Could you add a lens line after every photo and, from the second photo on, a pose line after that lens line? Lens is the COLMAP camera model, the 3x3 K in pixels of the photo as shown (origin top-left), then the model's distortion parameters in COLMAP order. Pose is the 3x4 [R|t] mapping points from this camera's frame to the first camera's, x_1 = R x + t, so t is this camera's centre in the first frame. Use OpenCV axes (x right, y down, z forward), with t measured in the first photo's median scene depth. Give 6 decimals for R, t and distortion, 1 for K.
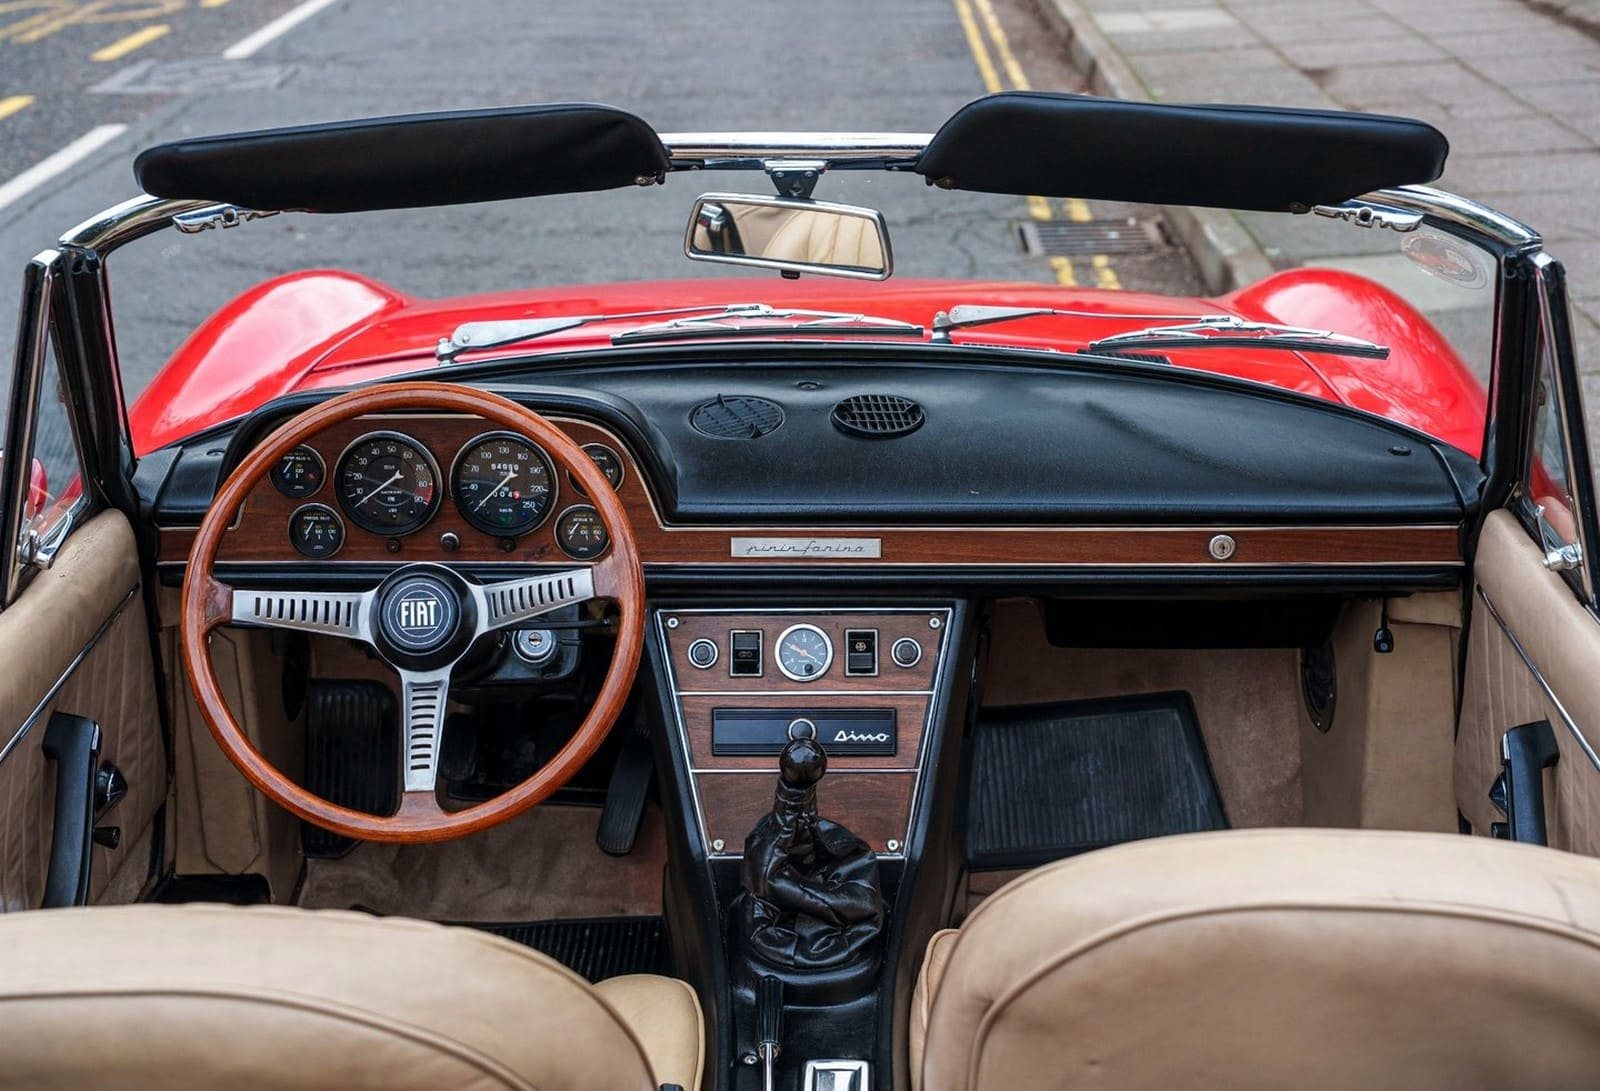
lens RADIAL K [[2739.5, 0, 911.4], [0, 2739.5, 517.8], [0, 0, 1]] dist [0.040286, 0.070912]
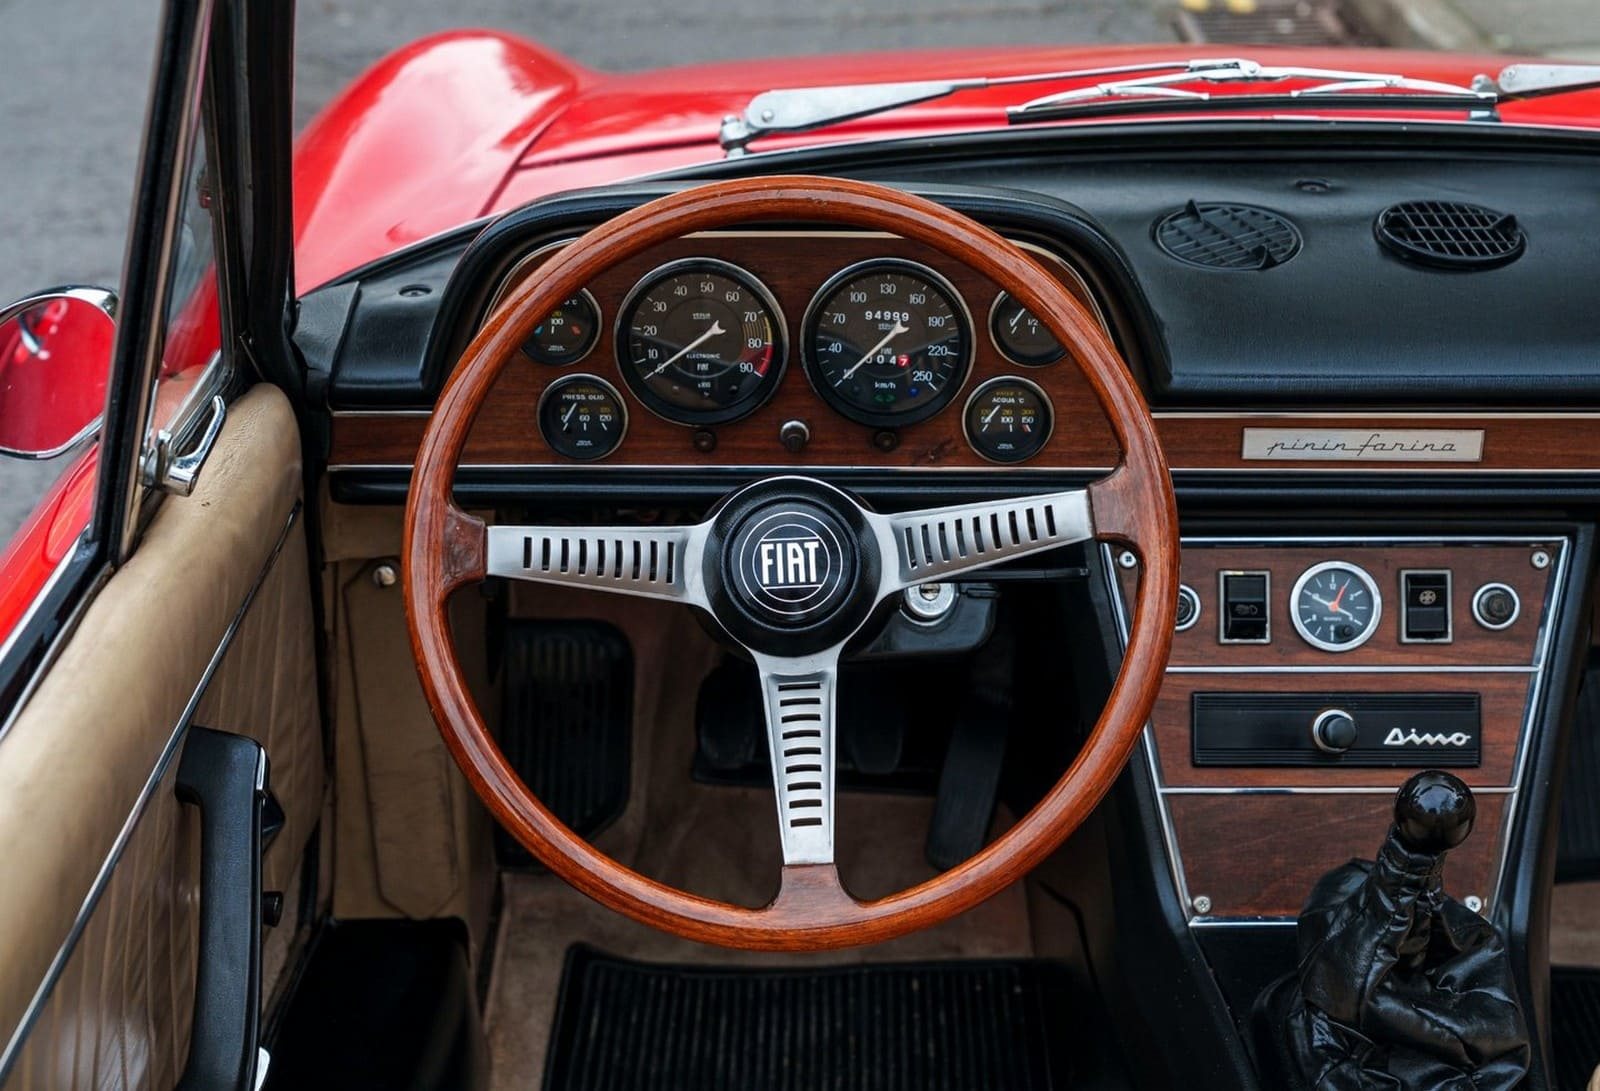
lens RADIAL K [[2739.5, 0, 911.4], [0, 2739.5, 517.8], [0, 0, 1]] dist [0.040286, 0.070912]
pose [[0.999924, 0.000250, 0.012322, -0.149814], [-0.001042, 0.997927, 0.064341, -0.012773], [-0.012280, -0.064349, 0.997852, 0.373029]]
